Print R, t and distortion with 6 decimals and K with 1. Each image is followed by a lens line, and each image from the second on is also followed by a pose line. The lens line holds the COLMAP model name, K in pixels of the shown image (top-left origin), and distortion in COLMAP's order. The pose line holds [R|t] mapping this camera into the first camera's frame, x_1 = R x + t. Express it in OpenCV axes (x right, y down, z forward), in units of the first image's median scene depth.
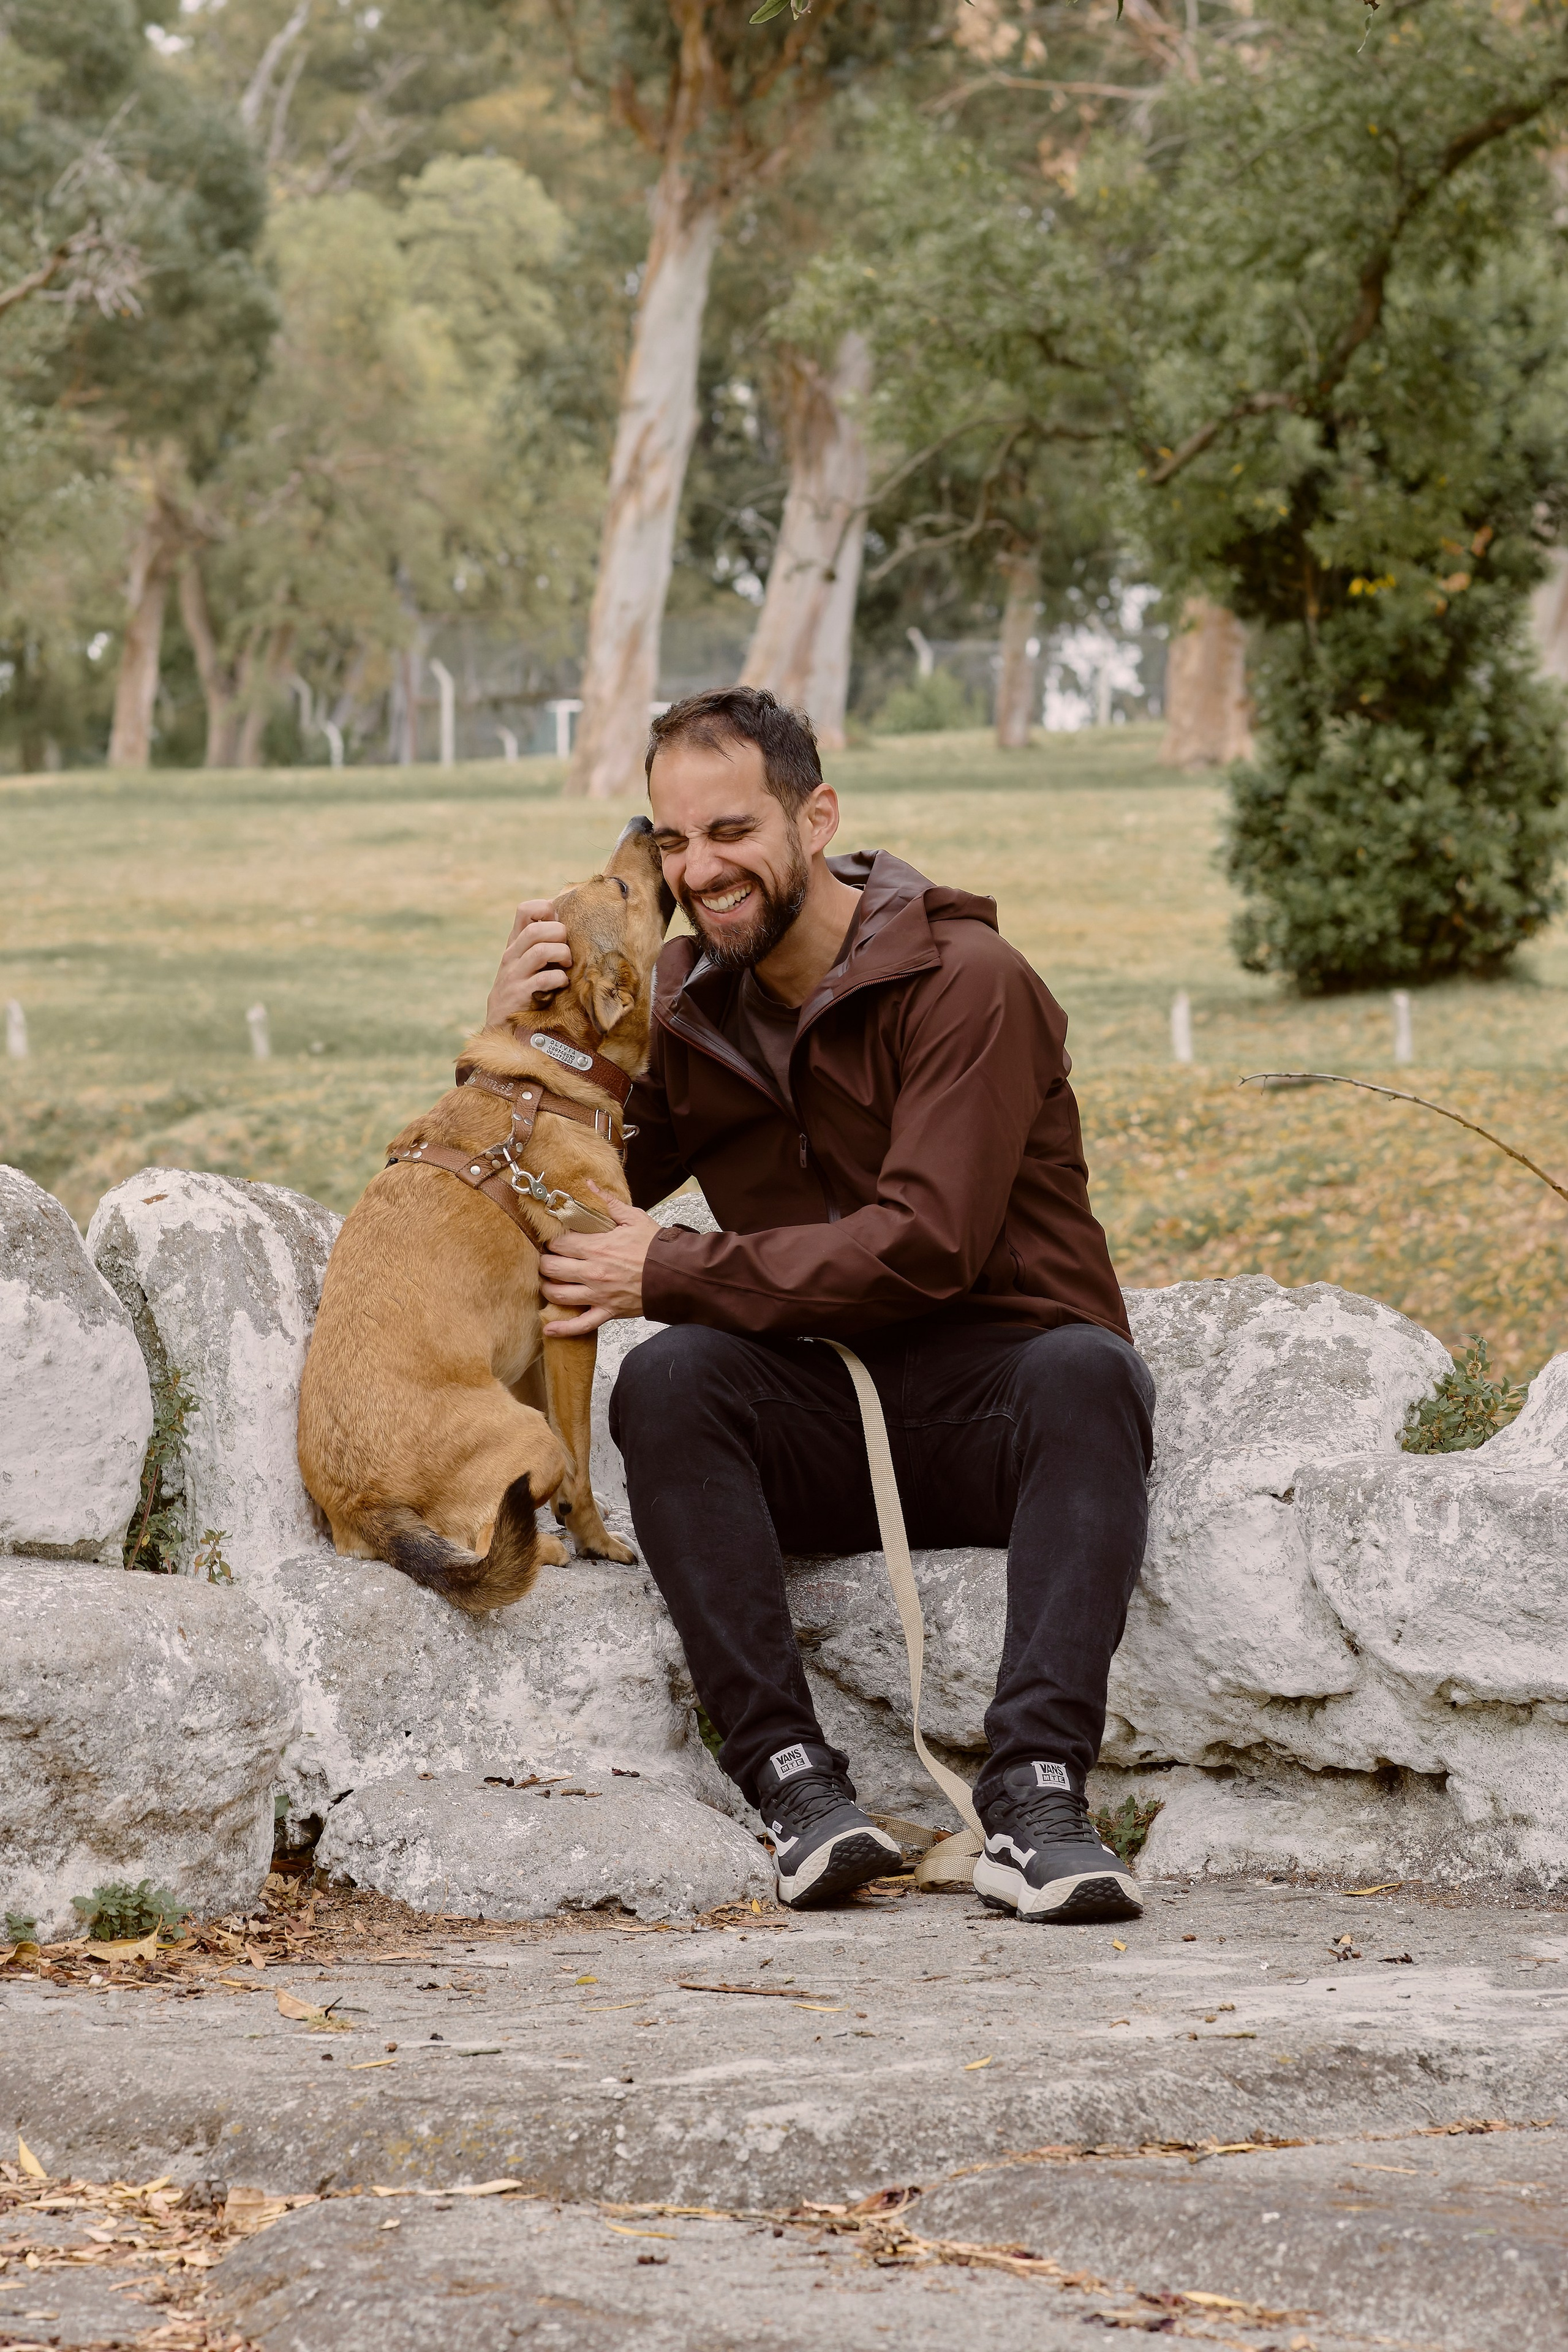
lens RADIAL K [[8770.3, 0, 630.5], [0, 8770.3, 1177.6], [0, 0, 1]] dist [-0.066813, 0.423229]
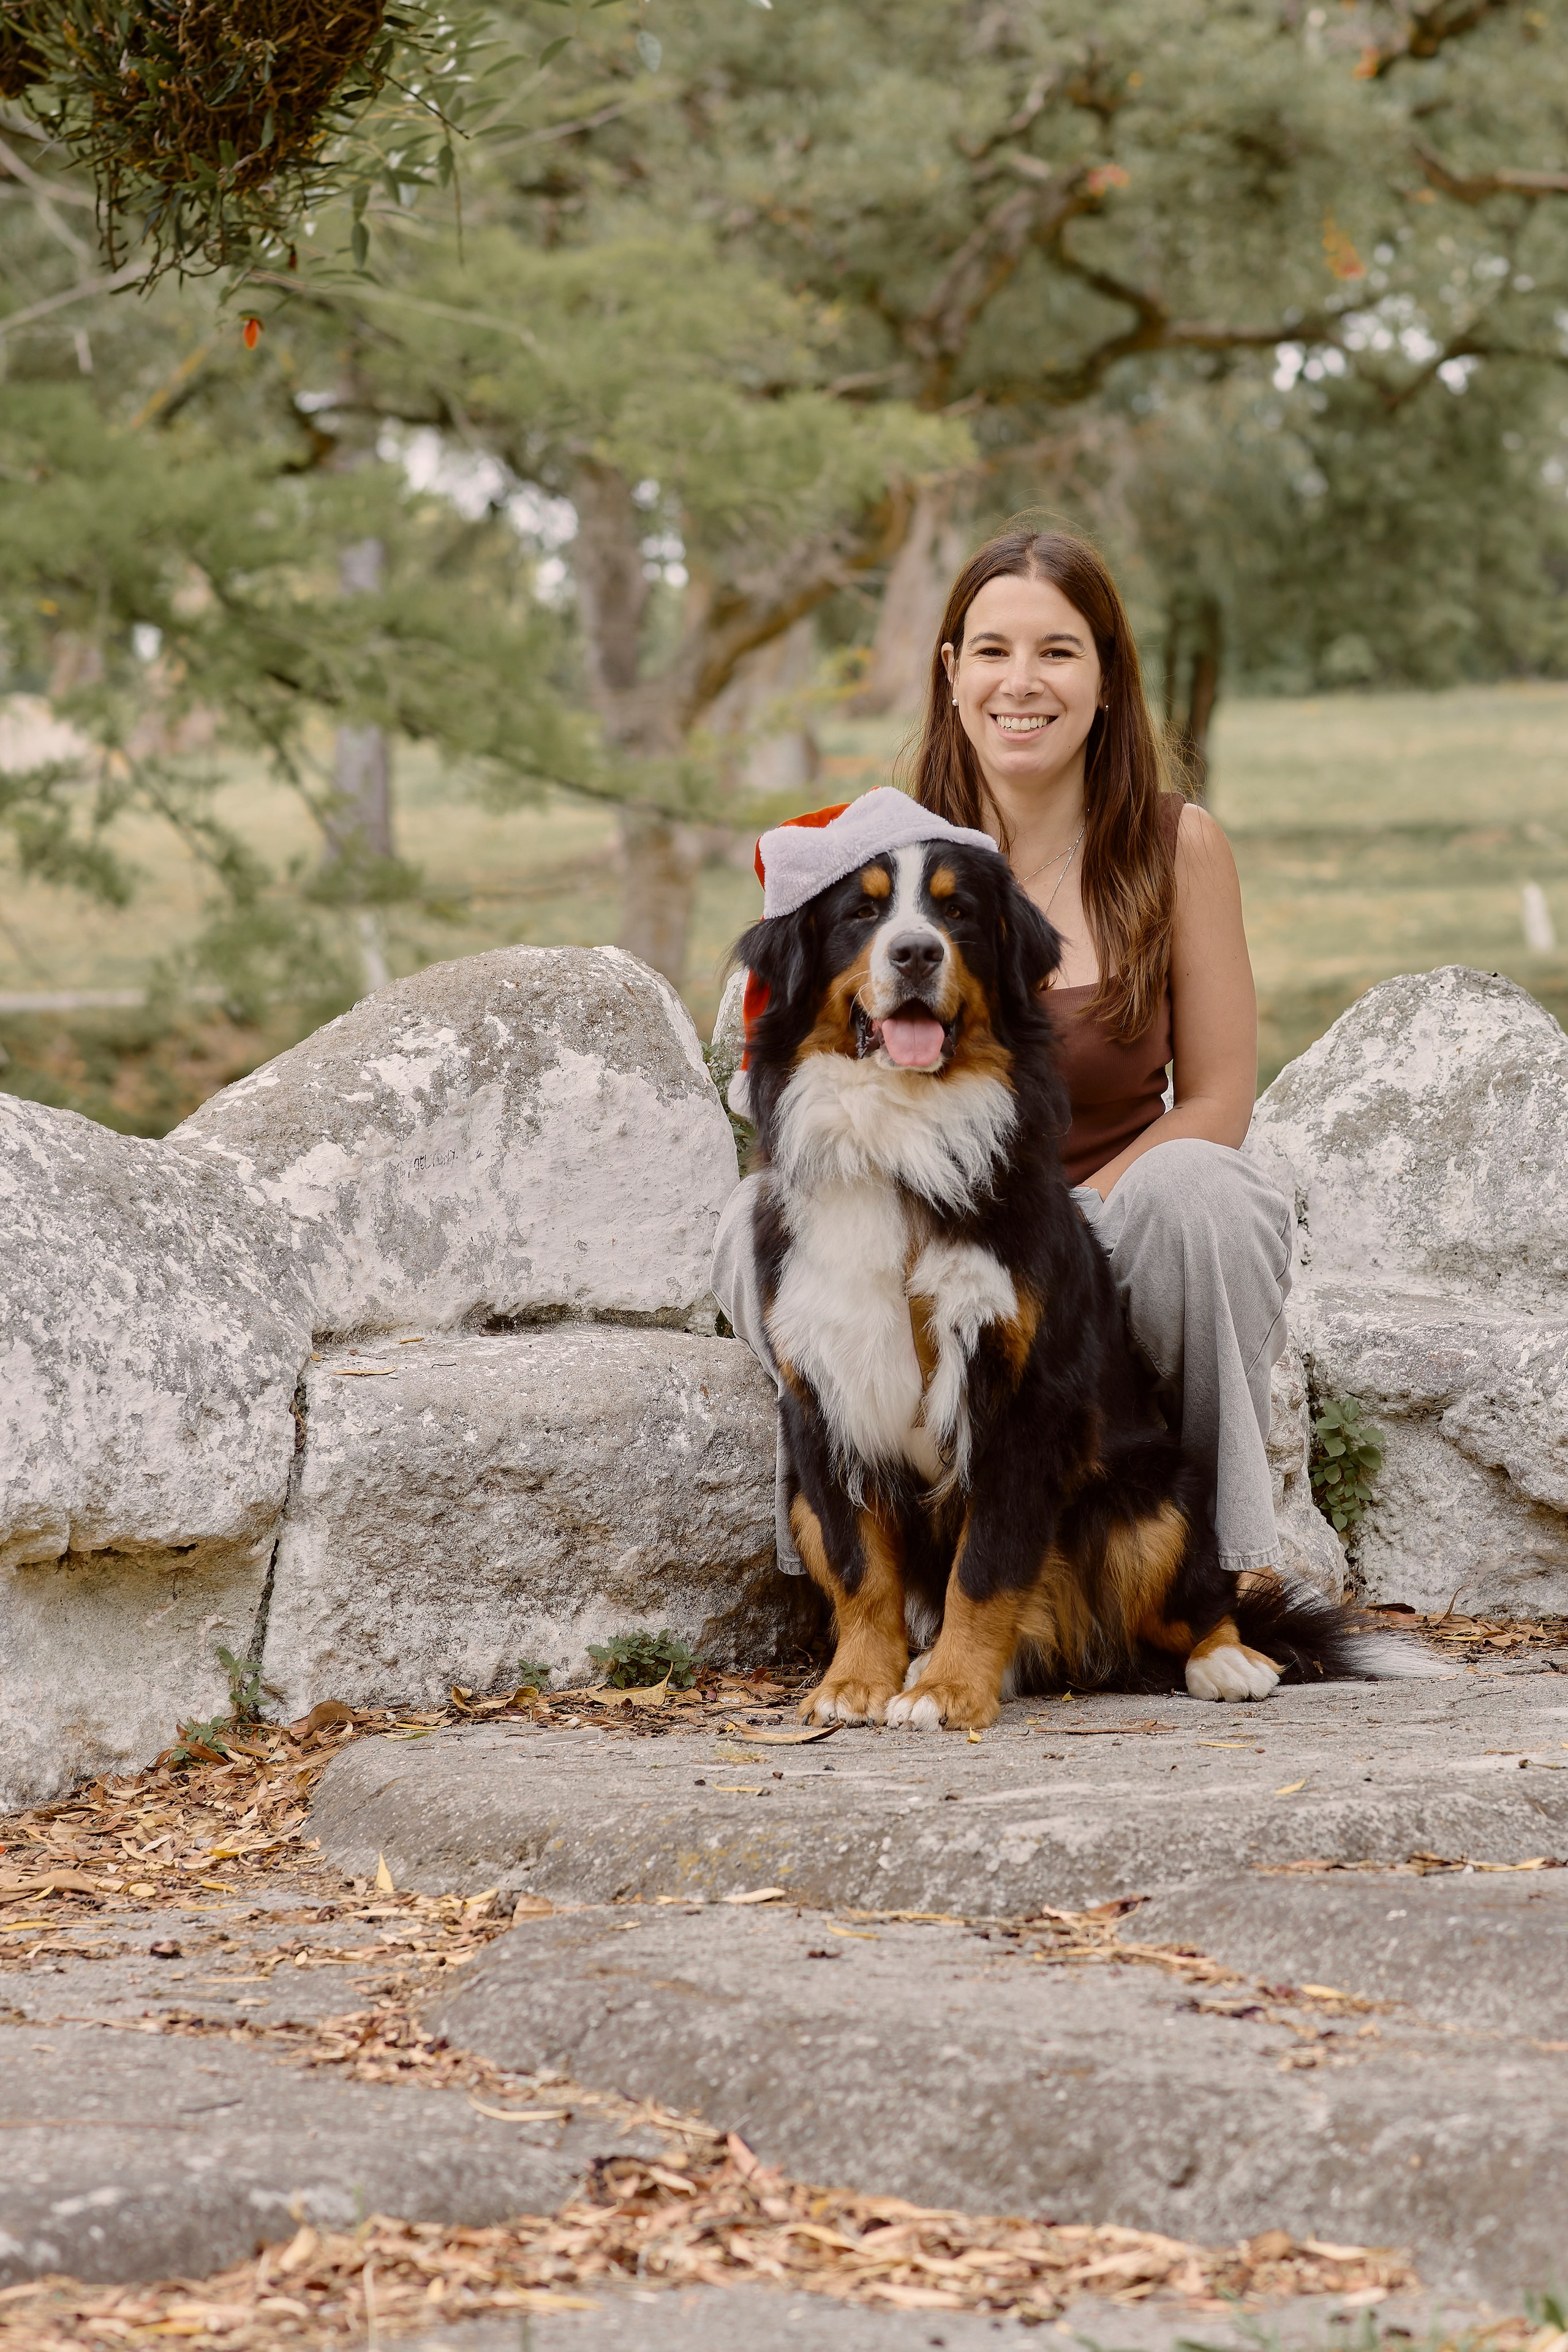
lens RADIAL K [[9154.0, 0, 784.0], [0, 9154.0, 1176.0], [0, 0, 1]] dist [-0.088696, 0.632436]
pose [[0.977064, -0.010329, -0.212697, 0.209028], [0.012012, 0.999906, 0.006621, 0.022128], [0.212608, -0.009024, 0.977096, -0.052317]]
